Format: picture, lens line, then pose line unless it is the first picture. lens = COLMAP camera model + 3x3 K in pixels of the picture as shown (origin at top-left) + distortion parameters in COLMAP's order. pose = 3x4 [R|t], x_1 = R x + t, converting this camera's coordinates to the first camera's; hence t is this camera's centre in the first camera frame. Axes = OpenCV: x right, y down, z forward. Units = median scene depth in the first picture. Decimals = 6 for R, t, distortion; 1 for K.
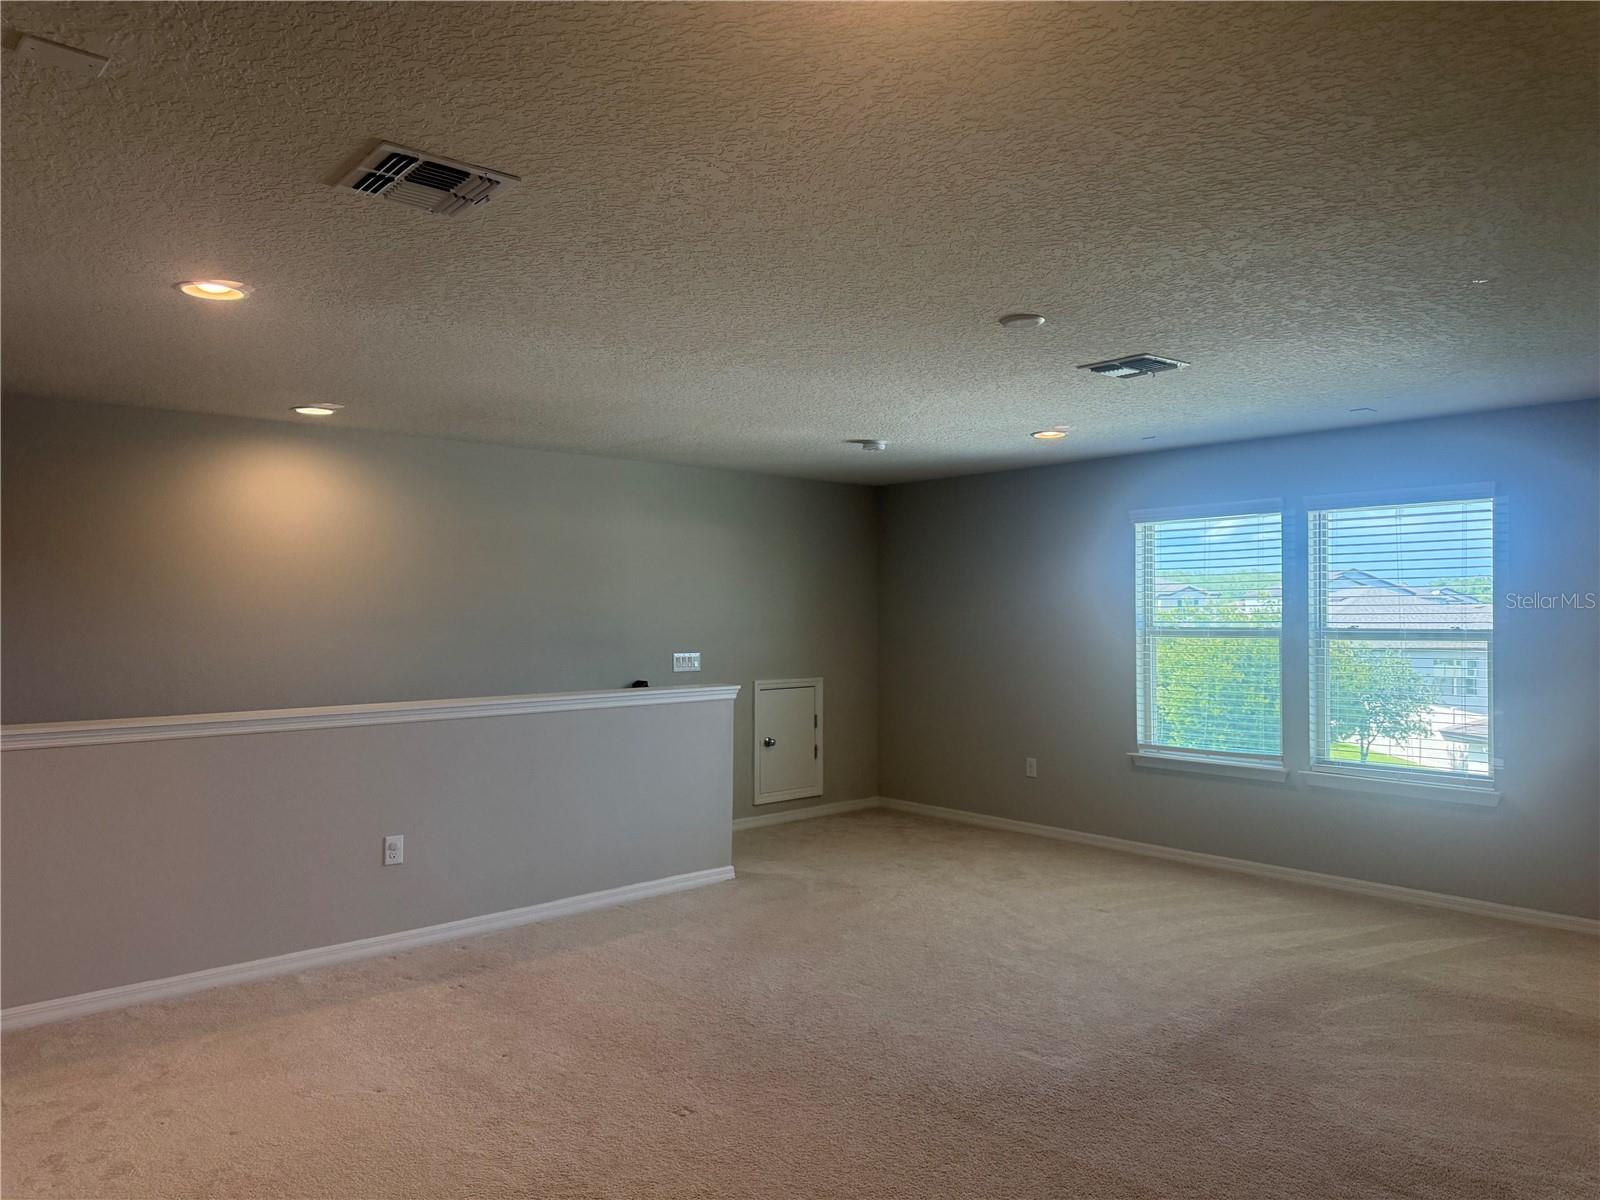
lens RADIAL K [[1124.5, 0, 796.3], [0, 1124.5, 611.2], [0, 0, 1]] dist [0.112072, -0.154924]
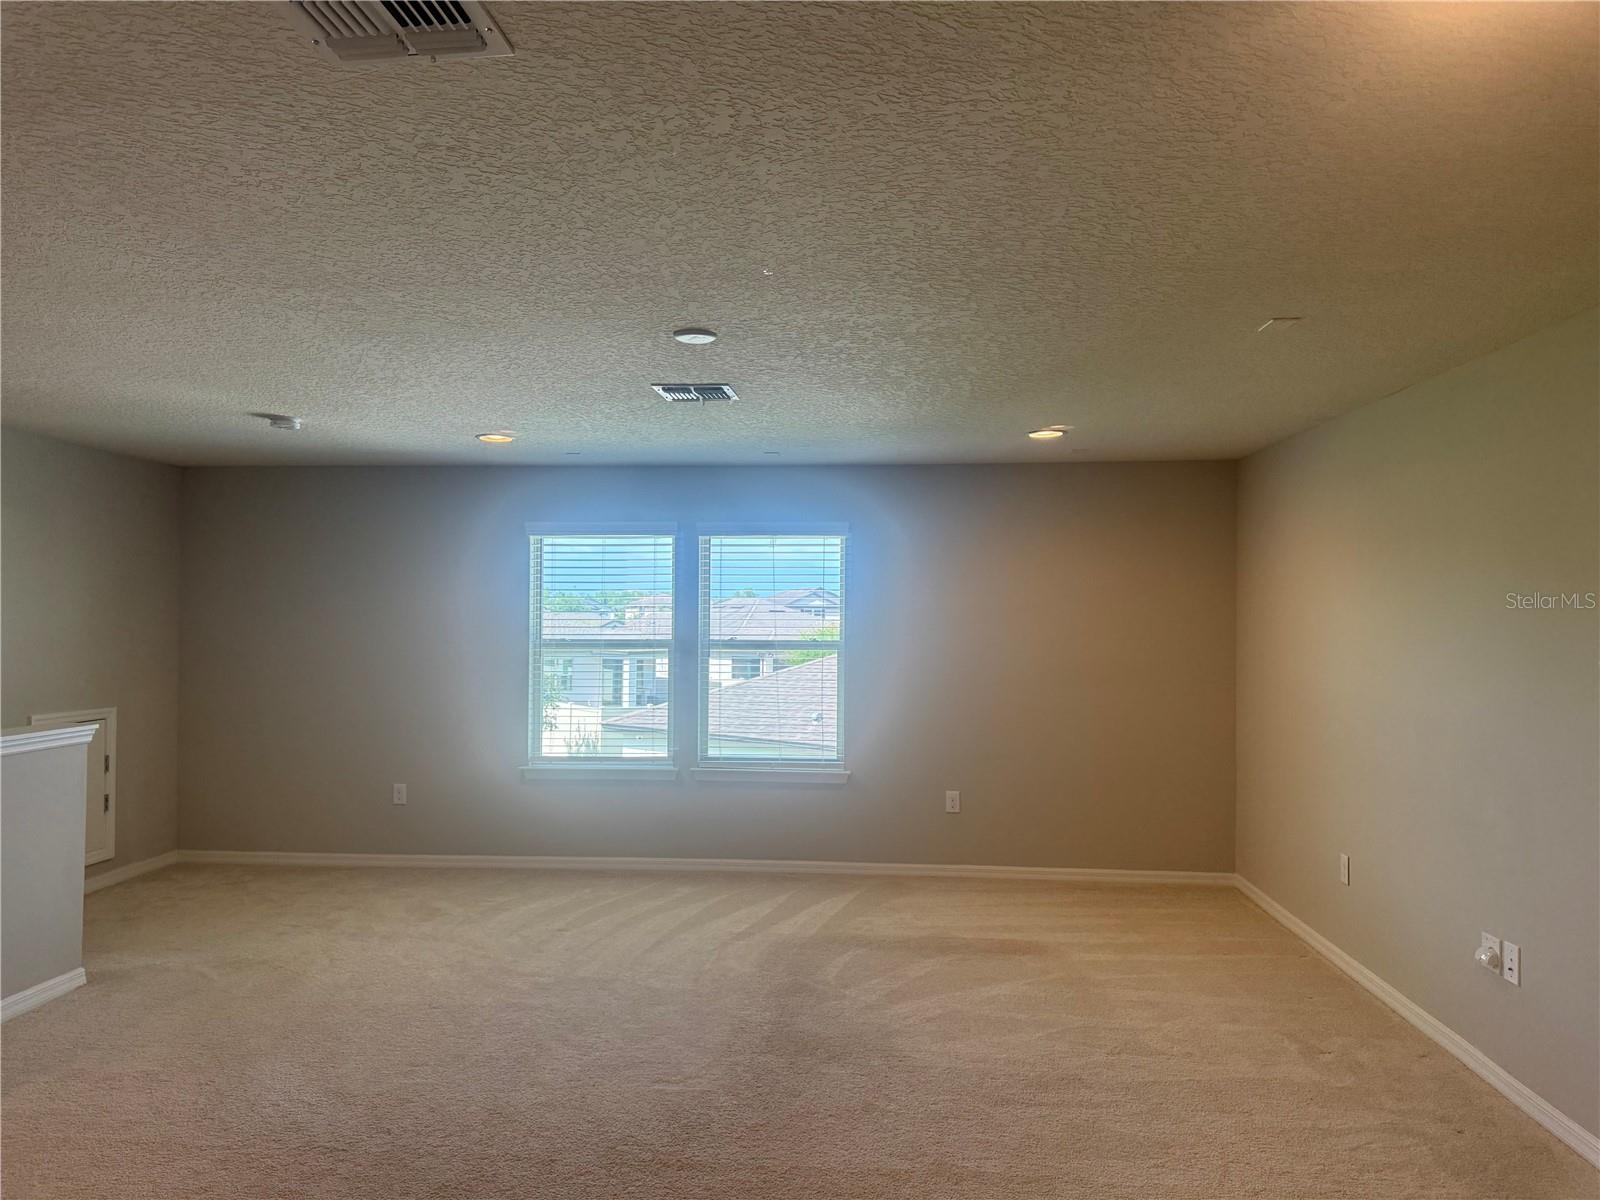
lens RADIAL K [[1124.5, 0, 796.3], [0, 1124.5, 611.2], [0, 0, 1]] dist [0.112072, -0.154924]
pose [[0.722172, 0.010557, 0.691633, -0.262786], [-0.007659, 0.999944, -0.007265, -0.006774], [-0.691671, -0.000050, 0.722212, 0.147695]]
